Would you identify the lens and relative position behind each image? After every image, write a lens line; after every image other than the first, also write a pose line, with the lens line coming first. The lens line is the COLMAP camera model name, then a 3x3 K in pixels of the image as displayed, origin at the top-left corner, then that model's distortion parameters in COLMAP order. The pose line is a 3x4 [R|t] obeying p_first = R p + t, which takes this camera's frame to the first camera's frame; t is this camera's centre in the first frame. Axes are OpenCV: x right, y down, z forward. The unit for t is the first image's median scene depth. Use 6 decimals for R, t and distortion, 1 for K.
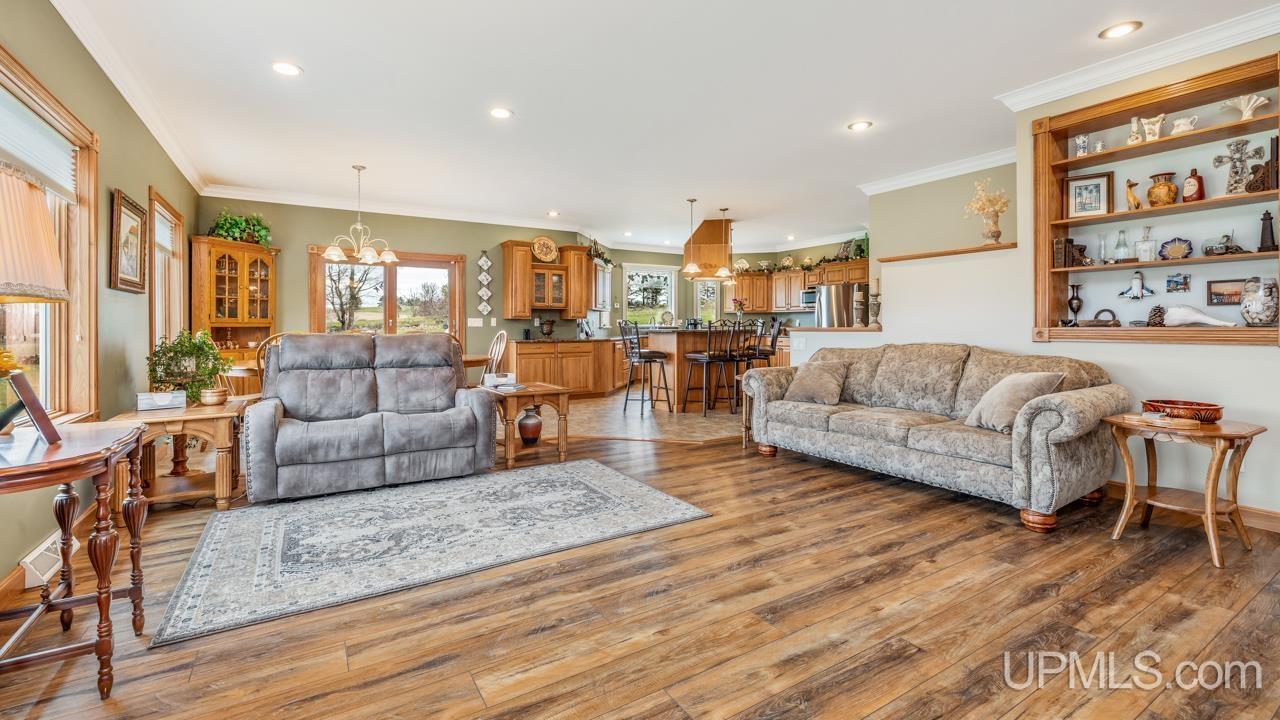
lens RADIAL K [[543.0, 0, 633.6], [0, 543.0, 325.6], [0, 0, 1]] dist [0.000182, 0.000069]
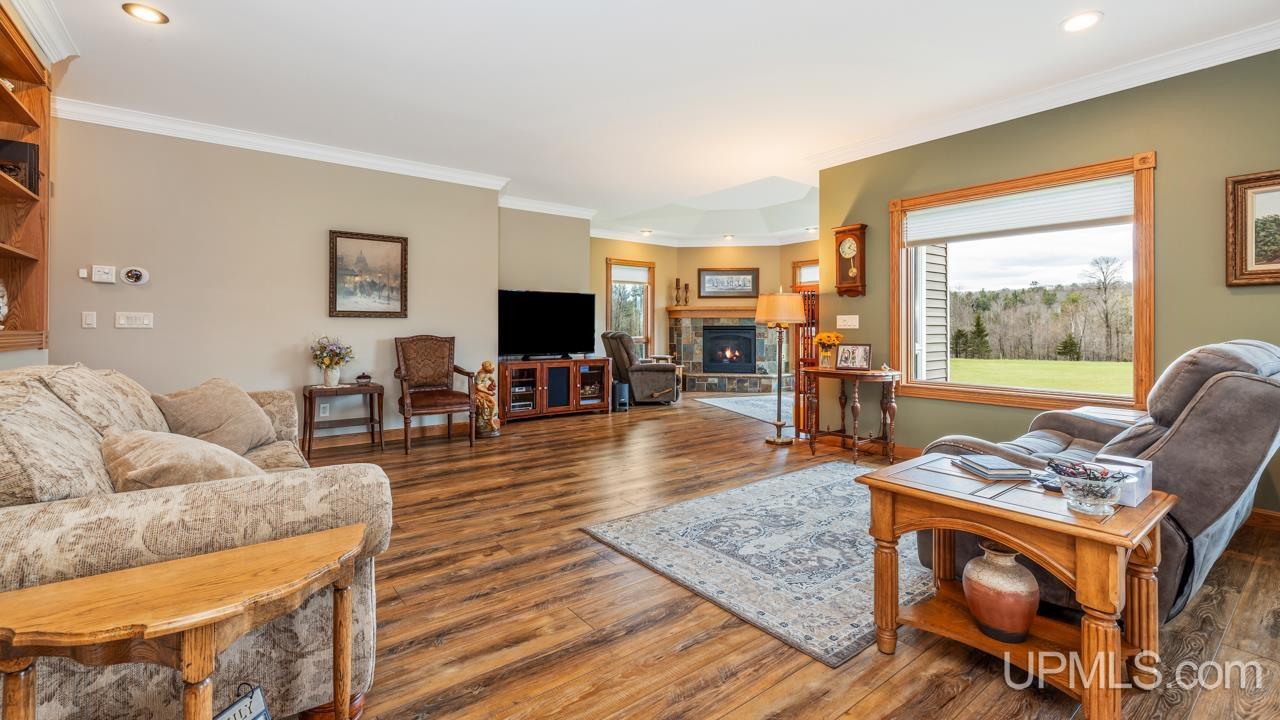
lens RADIAL K [[543.0, 0, 633.6], [0, 543.0, 325.6], [0, 0, 1]] dist [0.000182, 0.000069]
pose [[-0.994659, 0.001893, -0.103203, 0.075623], [0.002758, 0.999962, -0.008239, 0.001982], [0.103183, -0.008480, -0.994626, 0.993152]]
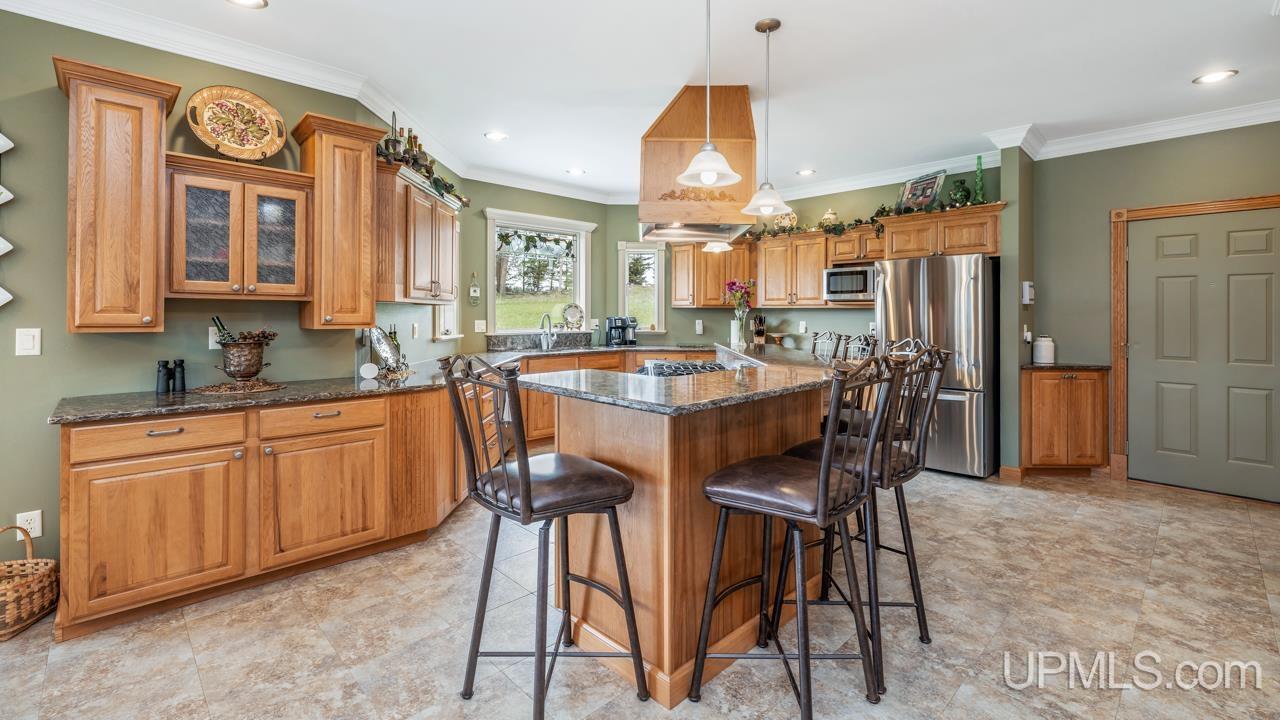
lens RADIAL K [[550.6, 0, 634.2], [0, 550.6, 313.5], [0, 0, 1]] dist [0.000094, 0.000107]
pose [[0.976414, 0.005858, 0.215828, 0.005408], [-0.006038, 0.999982, 0.000176, -0.032055], [-0.215823, -0.001475, 0.976431, 0.829419]]
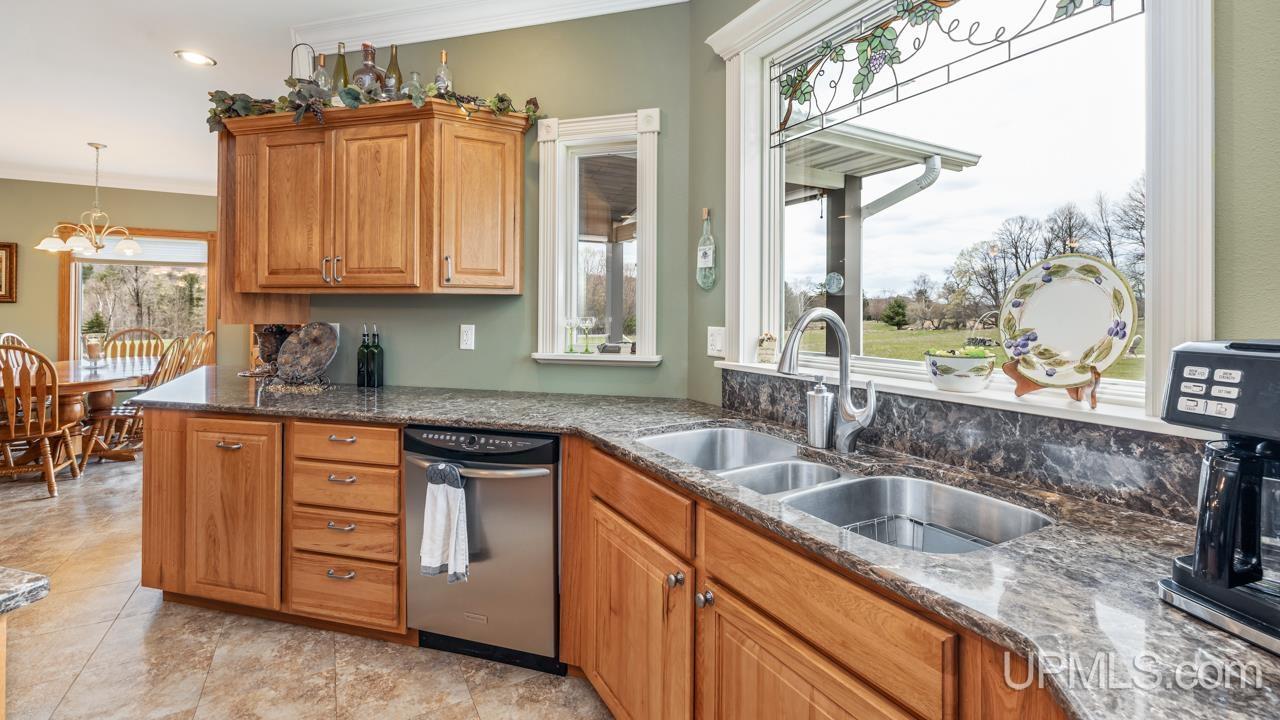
lens RADIAL K [[555.9, 0, 638.5], [0, 555.9, 308.8], [0, 0, 1]] dist [0.000010, -0.000026]
pose [[-0.041274, 0.001882, -0.999146, 0.317447], [-0.003326, 0.999992, 0.002021, -0.031166], [0.999142, 0.003406, -0.041268, 1.729027]]
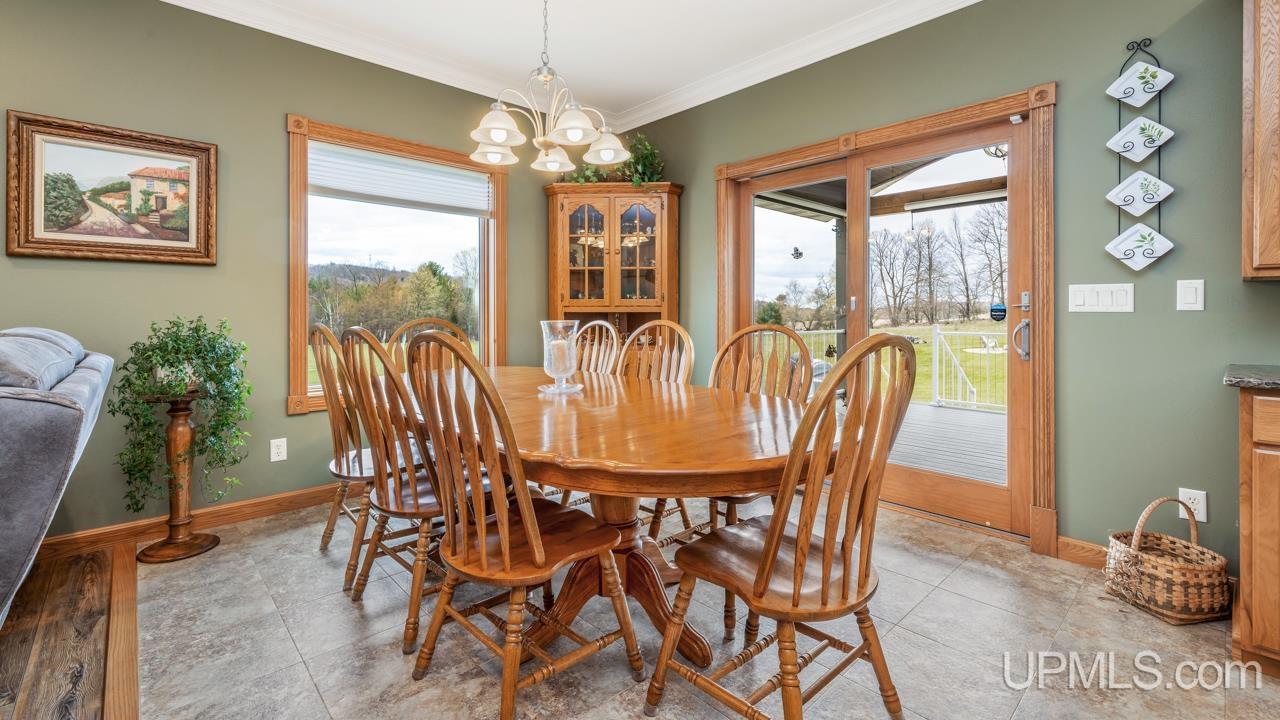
lens RADIAL K [[550.6, 0, 634.2], [0, 550.6, 313.5], [0, 0, 1]] dist [0.000094, 0.000107]
pose [[0.197323, 0.002095, -0.980336, -0.064413], [0.000587, 0.999997, 0.002255, 0.002276], [0.980338, -0.001020, 0.197321, 0.899089]]
